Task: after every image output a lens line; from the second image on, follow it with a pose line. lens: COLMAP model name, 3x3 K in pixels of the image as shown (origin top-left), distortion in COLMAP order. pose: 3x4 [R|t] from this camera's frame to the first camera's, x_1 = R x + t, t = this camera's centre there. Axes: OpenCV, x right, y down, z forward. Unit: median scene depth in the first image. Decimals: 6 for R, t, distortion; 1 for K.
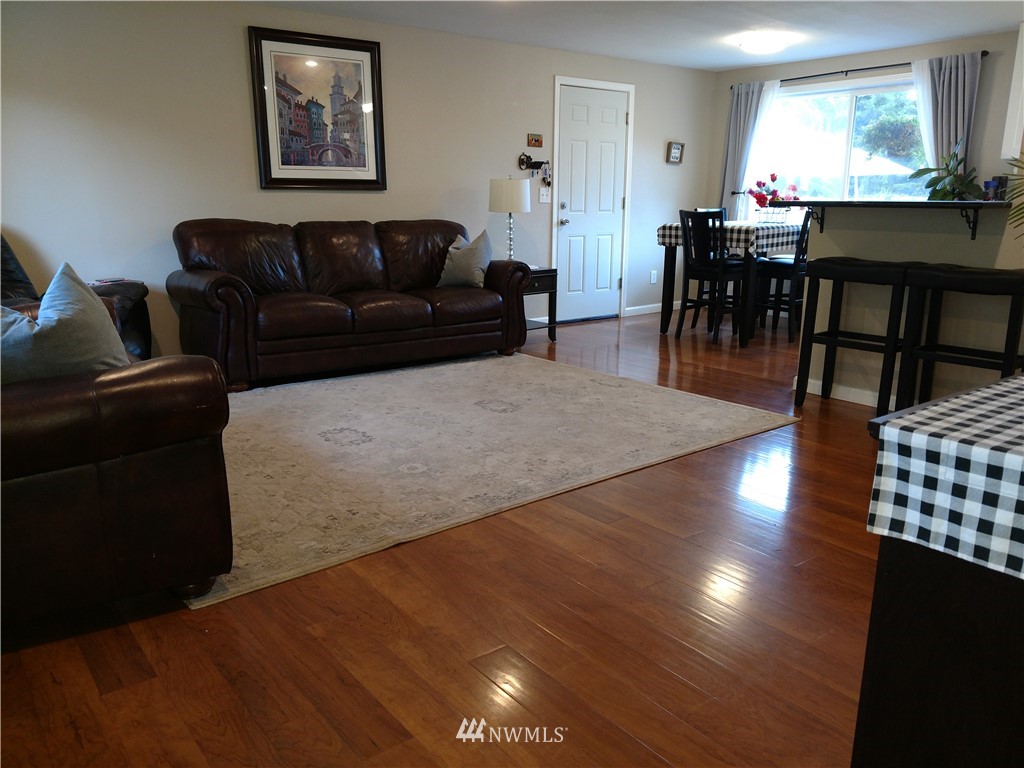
lens RADIAL K [[782.4, 0, 517.3], [0, 782.4, 413.9], [0, 0, 1]] dist [0.068309, -0.100304]
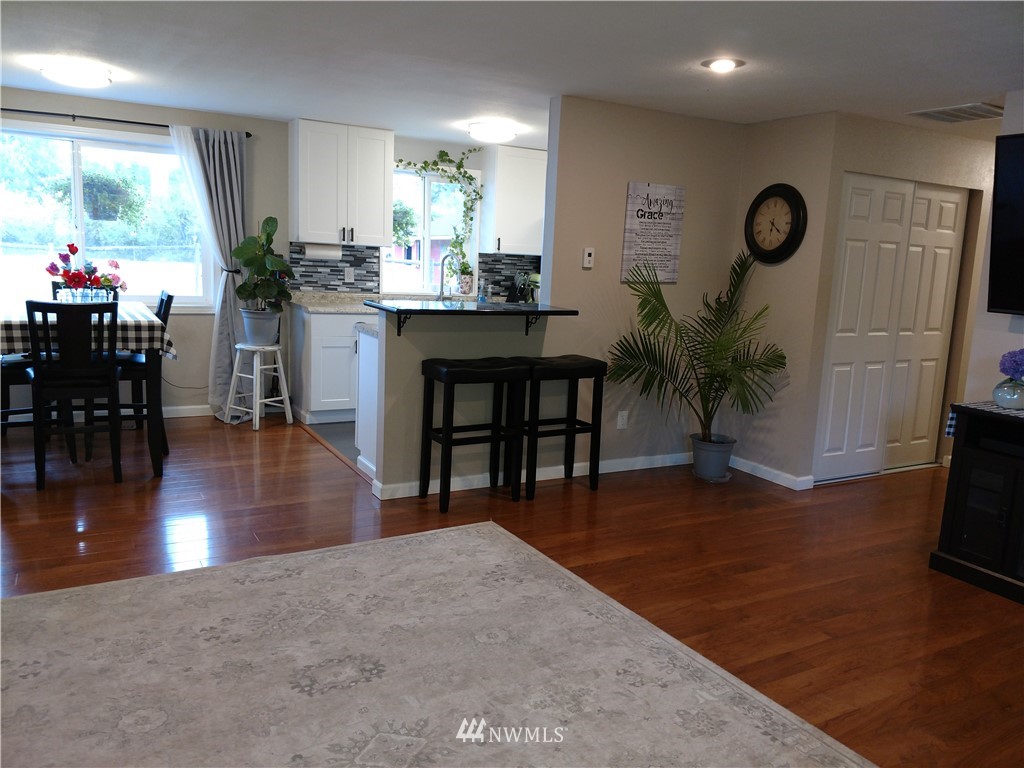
lens RADIAL K [[754.7, 0, 551.1], [0, 754.7, 428.8], [0, 0, 1]] dist [0.024535, -0.035746]
pose [[0.135008, -0.217676, 0.966638, -0.406951], [0.214456, 0.958865, 0.185973, -0.204366], [-0.967358, 0.182194, 0.176137, 0.554562]]
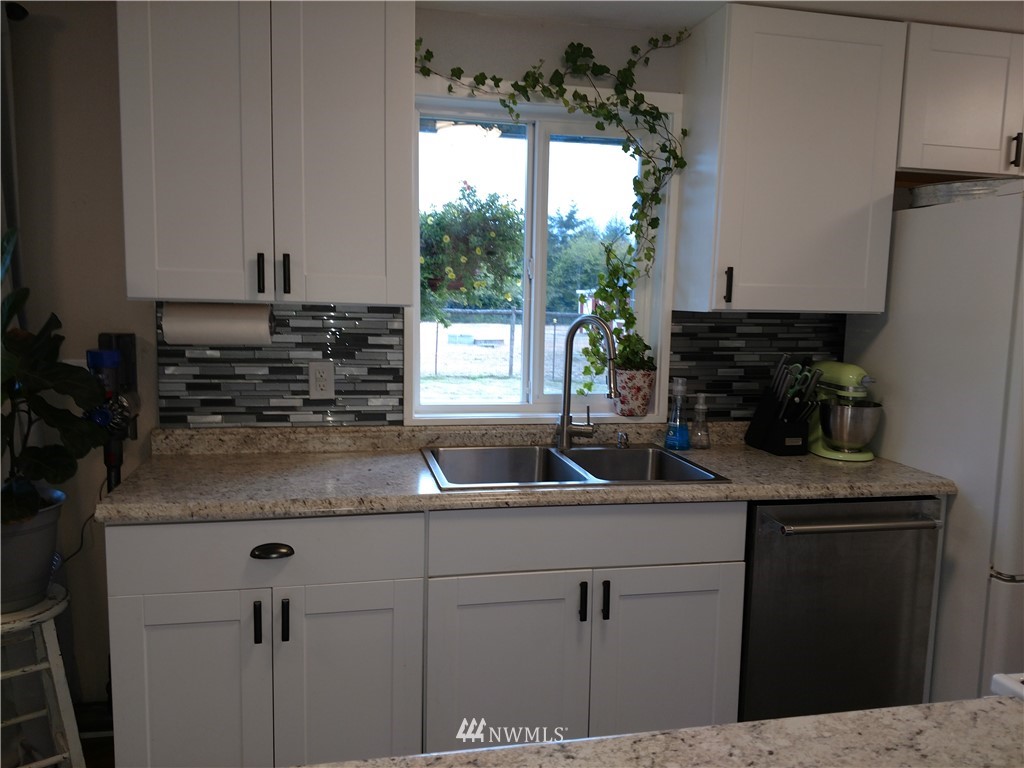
lens RADIAL K [[782.4, 0, 487.8], [0, 782.4, 393.7], [0, 0, 1]] dist [0.068309, -0.100304]
pose [[0.463495, -0.098712, 0.880584, 0.375938], [0.220873, 0.975278, -0.006929, -0.249507], [-0.858130, 0.197709, 0.473839, 0.718411]]
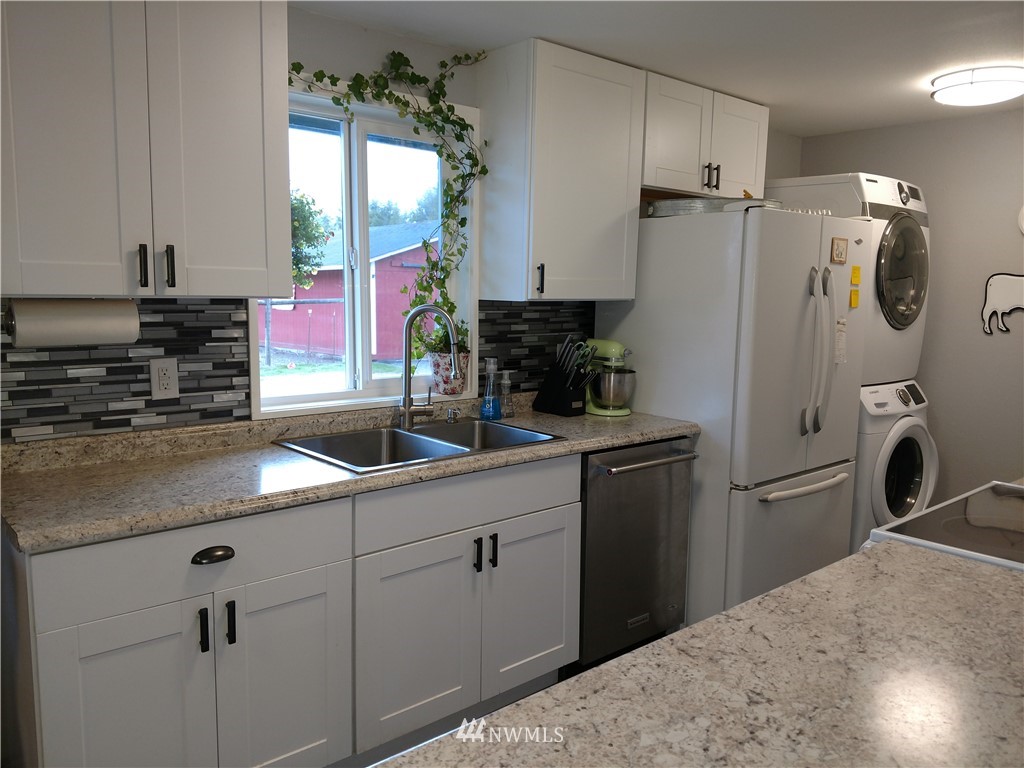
lens RADIAL K [[780.2, 0, 492.6], [0, 780.2, 399.7], [0, 0, 1]] dist [0.047947, -0.044708]
pose [[-0.014455, -0.140101, 0.990032, 0.304615], [0.258644, 0.955912, 0.139049, -0.284860], [-0.965865, 0.258075, 0.022419, 0.839636]]
